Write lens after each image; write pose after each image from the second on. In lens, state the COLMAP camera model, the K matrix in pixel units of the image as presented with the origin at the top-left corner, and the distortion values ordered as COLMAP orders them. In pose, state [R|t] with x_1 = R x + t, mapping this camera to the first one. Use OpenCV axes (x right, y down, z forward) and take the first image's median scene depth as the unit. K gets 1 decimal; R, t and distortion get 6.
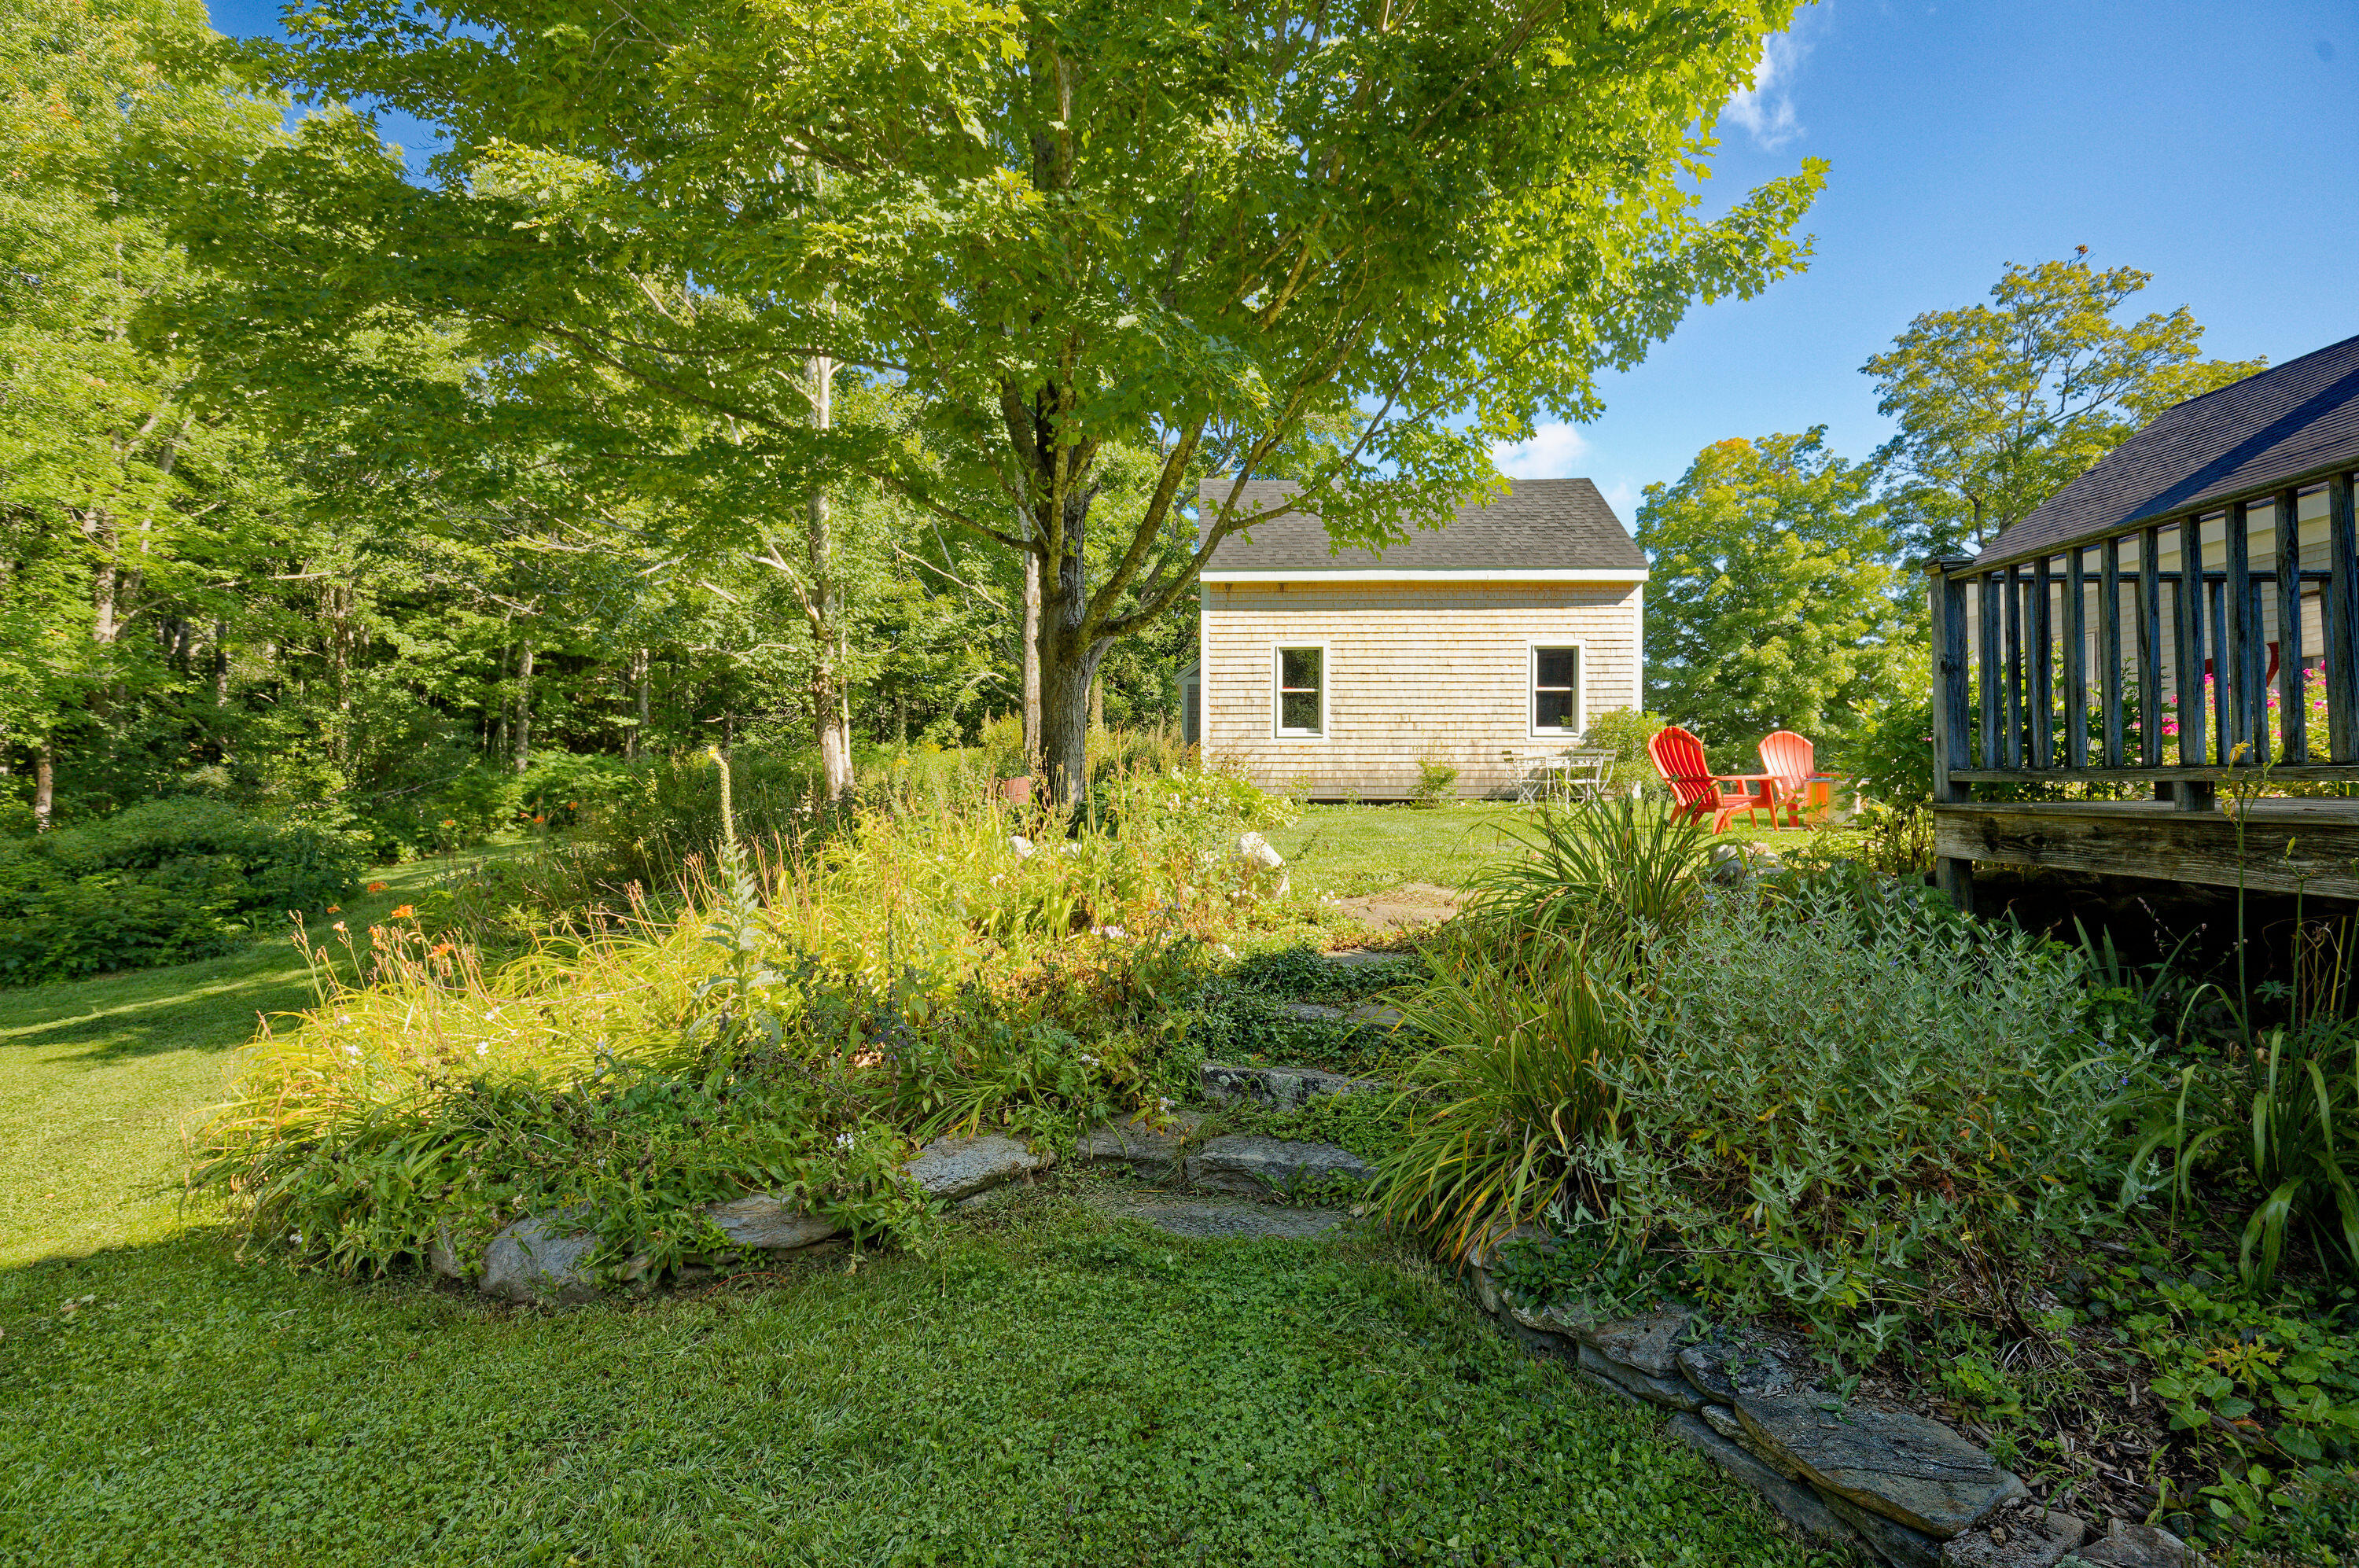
lens RADIAL K [[1352.6, 0, 1183.9], [0, 1352.6, 785.5], [0, 0, 1]] dist [-0.026929, -0.000615]
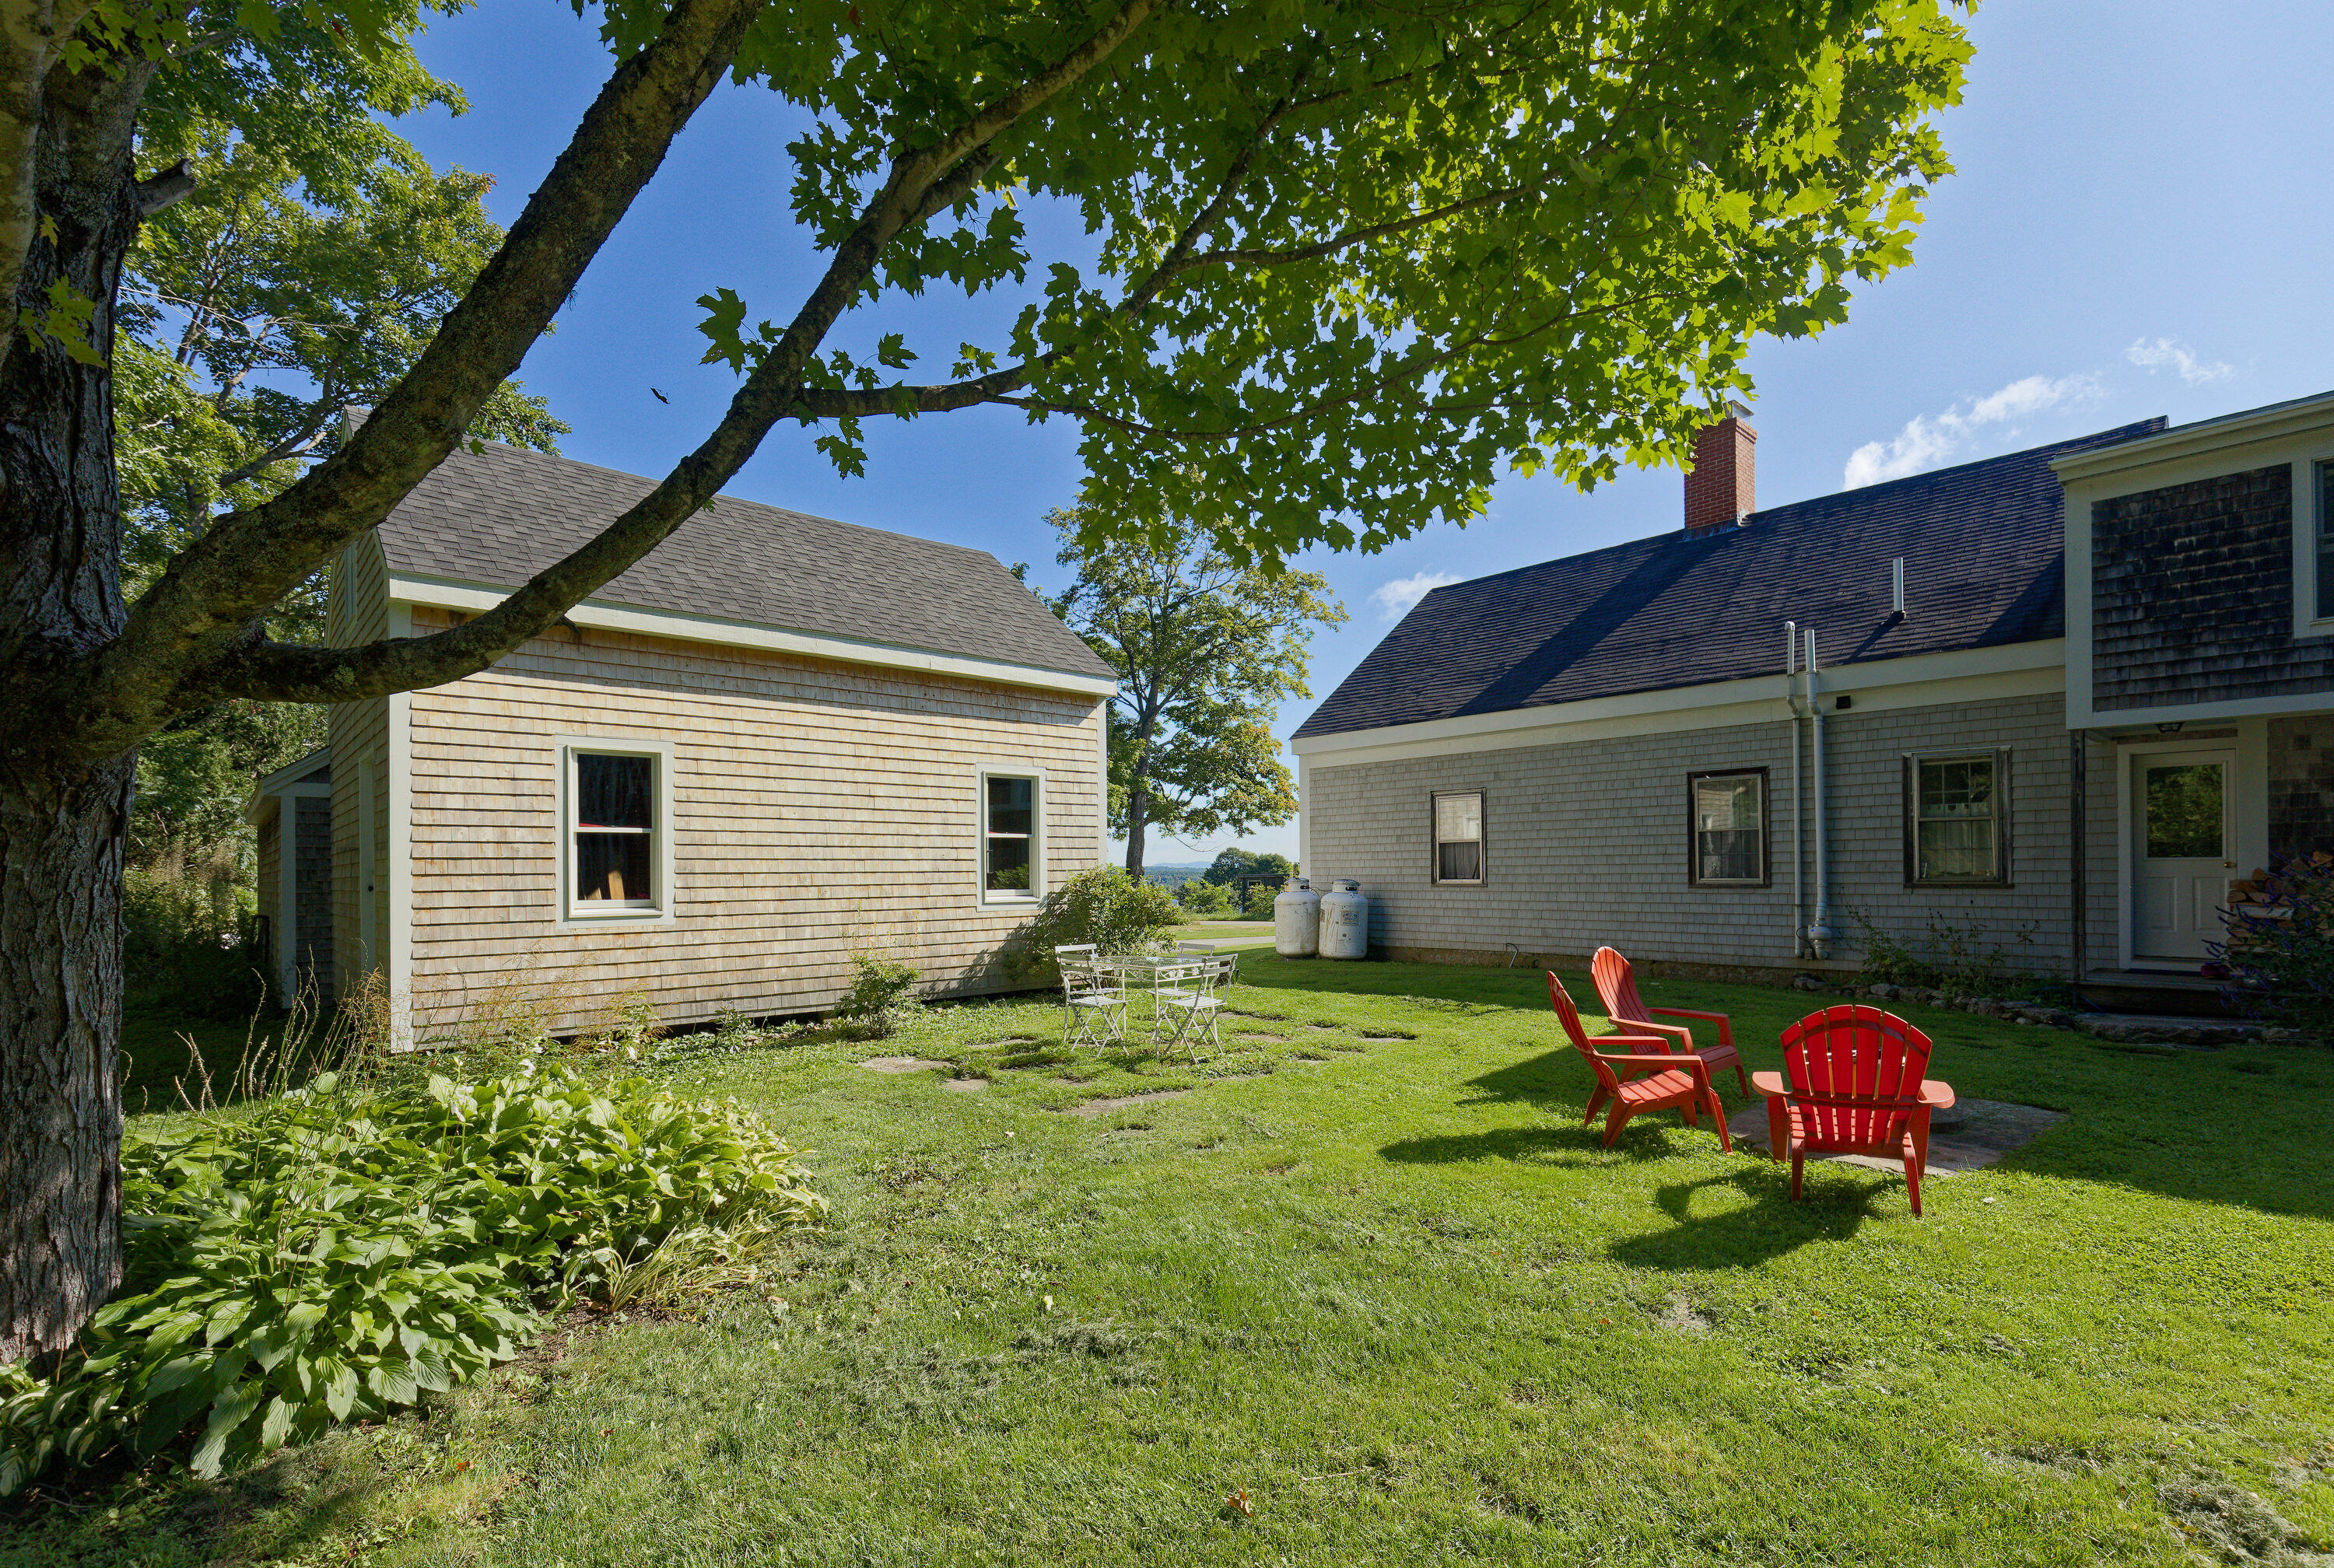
lens RADIAL K [[1076.9, 0, 1141.8], [0, 1076.9, 857.8], [0, 0, 1]] dist [0.027694, -0.000569]
pose [[0.719537, -0.000415, 0.694454, -0.065330], [0.004893, 0.999978, -0.004473, -0.056848], [-0.694437, 0.006616, 0.719523, 0.543934]]
